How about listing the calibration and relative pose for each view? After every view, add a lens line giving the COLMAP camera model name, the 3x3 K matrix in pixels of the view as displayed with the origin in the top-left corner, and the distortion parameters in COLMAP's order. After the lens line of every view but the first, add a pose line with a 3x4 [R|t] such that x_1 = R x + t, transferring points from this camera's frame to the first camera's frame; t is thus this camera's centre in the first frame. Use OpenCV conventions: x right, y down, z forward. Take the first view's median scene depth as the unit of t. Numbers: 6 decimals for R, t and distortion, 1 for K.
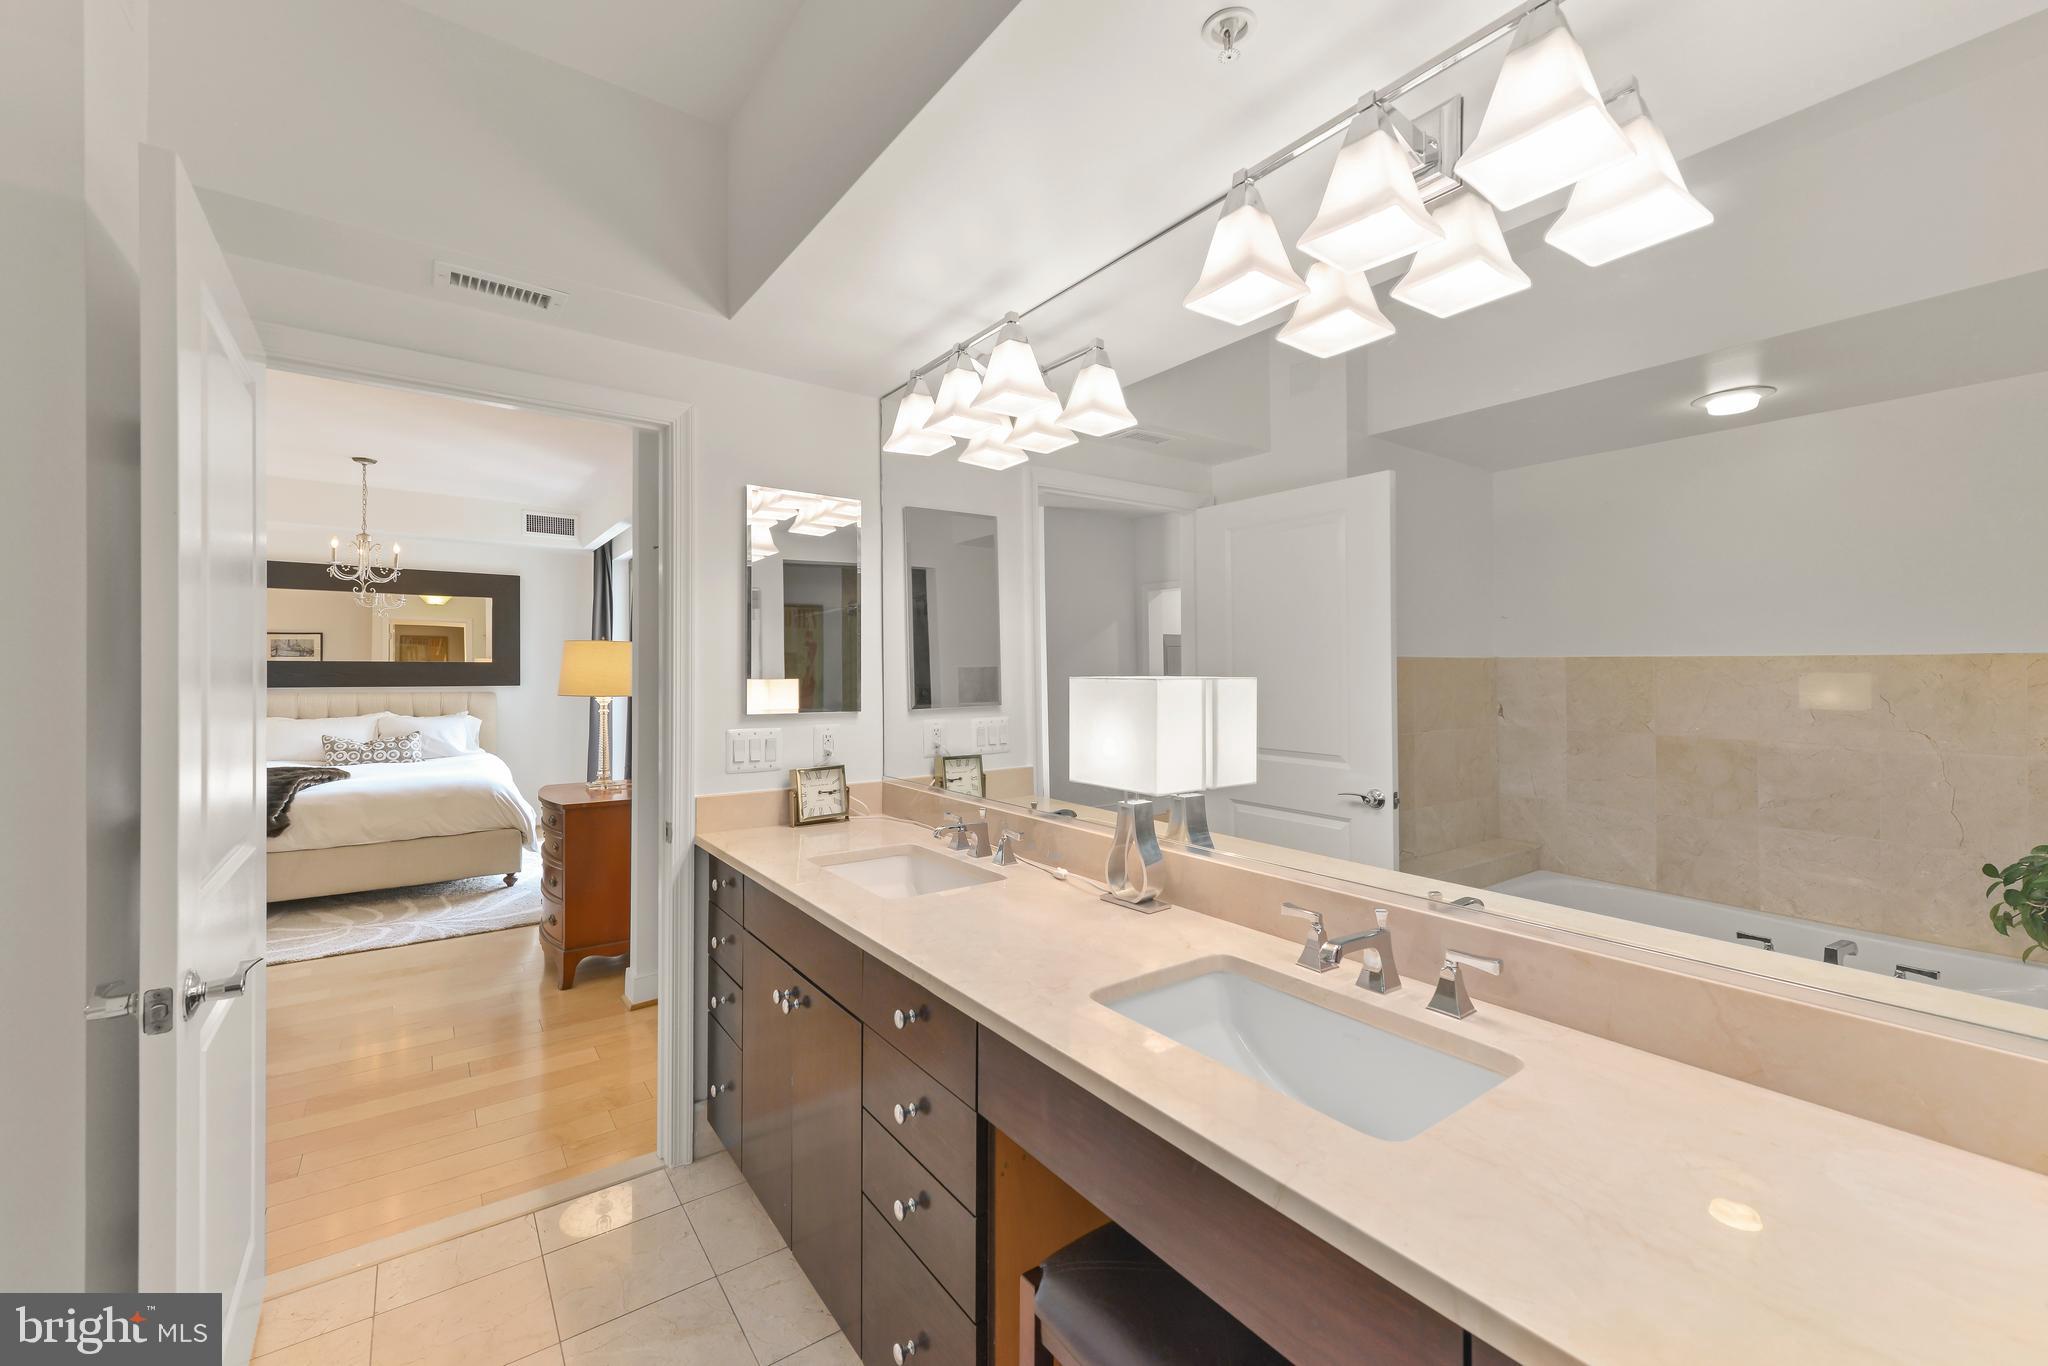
lens RADIAL K [[818.5, 0, 1032.0], [0, 818.5, 683.0], [0, 0, 1]] dist [0.011878, -0.002994]
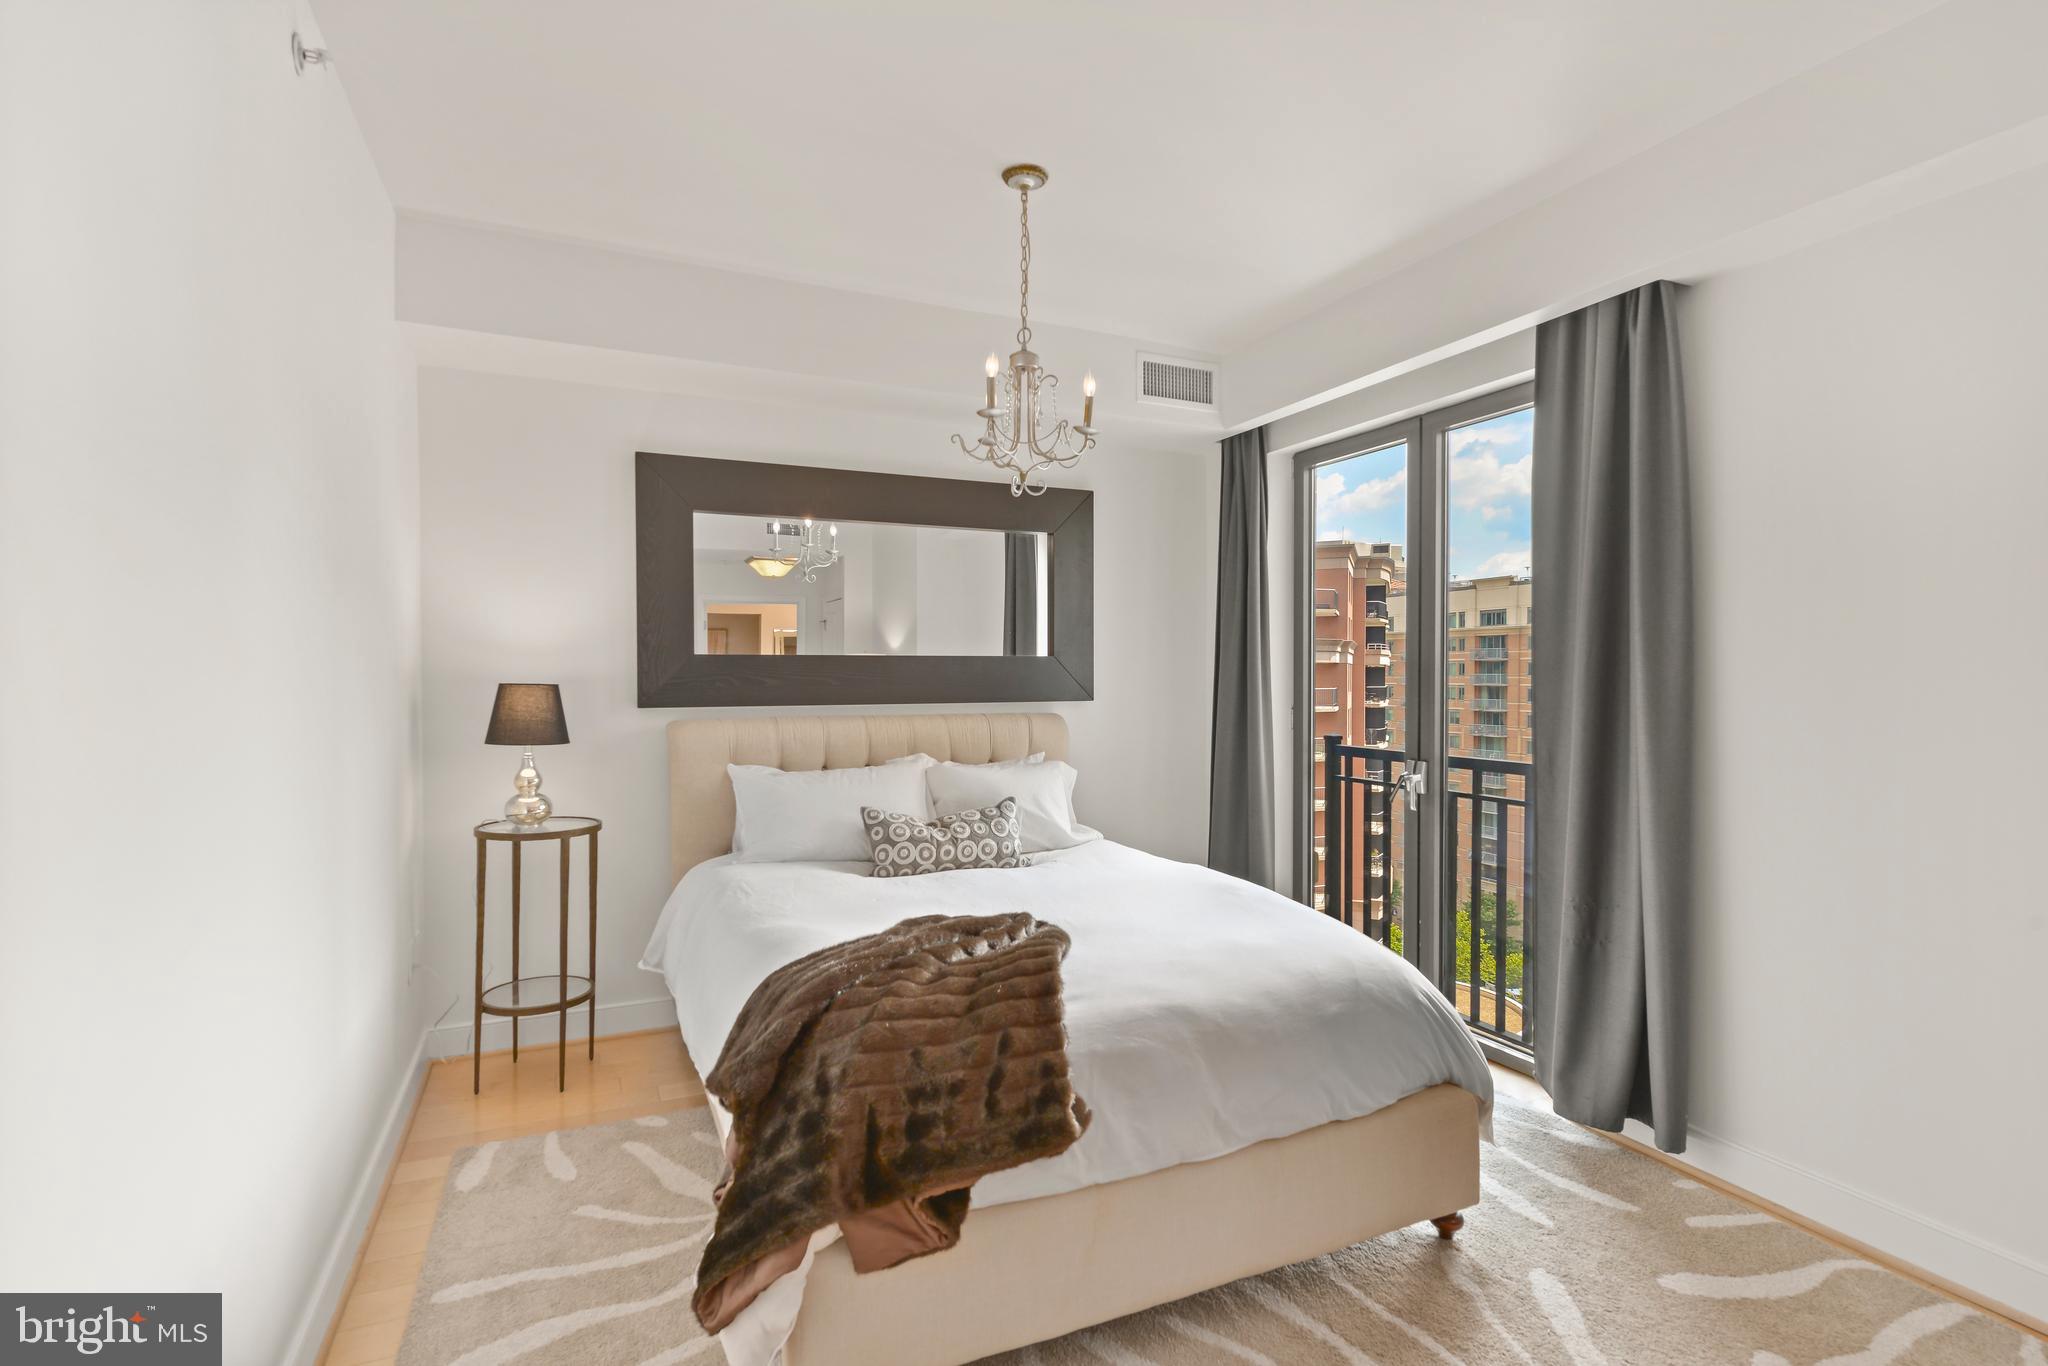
lens RADIAL K [[959.2, 0, 1019.4], [0, 959.2, 686.2], [0, 0, 1]] dist [-0.002373, -0.000510]
pose [[0.980731, -0.003320, -0.195336, -0.638761], [0.003862, 0.999990, 0.002396, -0.008435], [0.195326, -0.003104, 0.980733, 0.452802]]
